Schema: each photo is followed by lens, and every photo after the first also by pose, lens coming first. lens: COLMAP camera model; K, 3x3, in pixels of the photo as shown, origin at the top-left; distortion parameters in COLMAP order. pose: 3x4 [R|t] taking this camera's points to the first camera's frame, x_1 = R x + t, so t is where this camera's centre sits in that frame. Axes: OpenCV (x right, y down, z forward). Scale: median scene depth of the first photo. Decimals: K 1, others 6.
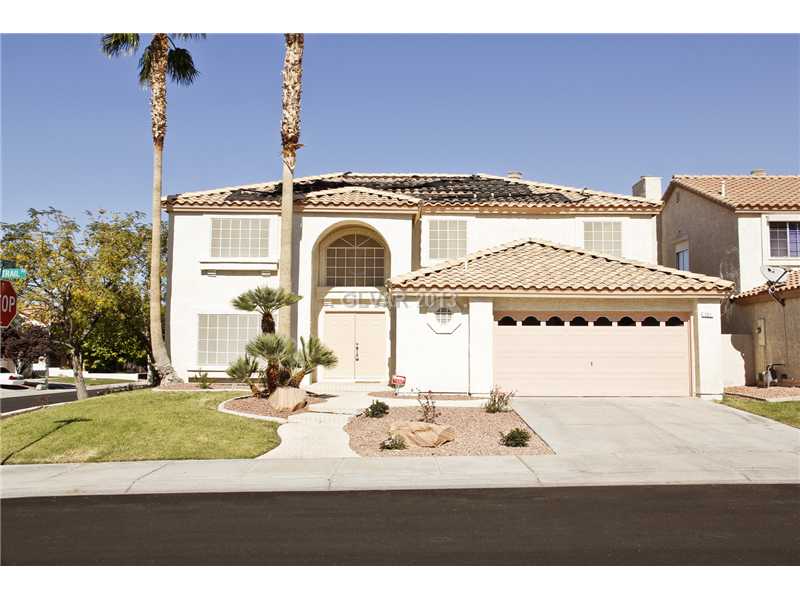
lens RADIAL K [[712.4, 0, 400.0], [0, 712.4, 300.0], [0, 0, 1]] dist [0.000287, -0.007717]
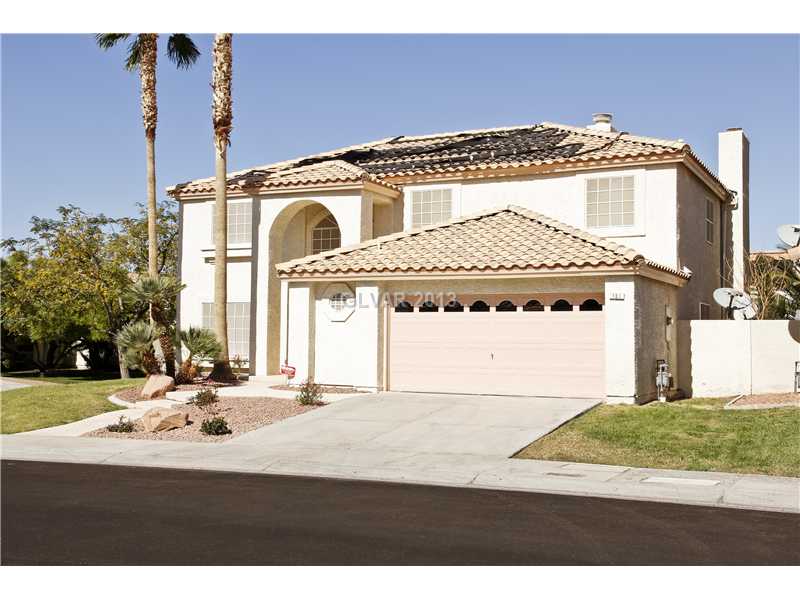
lens RADIAL K [[928.6, 0, 400.0], [0, 928.6, 300.0], [0, 0, 1]] dist [0.083539, 0.029342]
pose [[0.885815, -0.015341, -0.463786, 0.602218], [0.027013, 0.999463, 0.018534, -0.000632], [0.463252, -0.028946, 0.885754, -0.021339]]
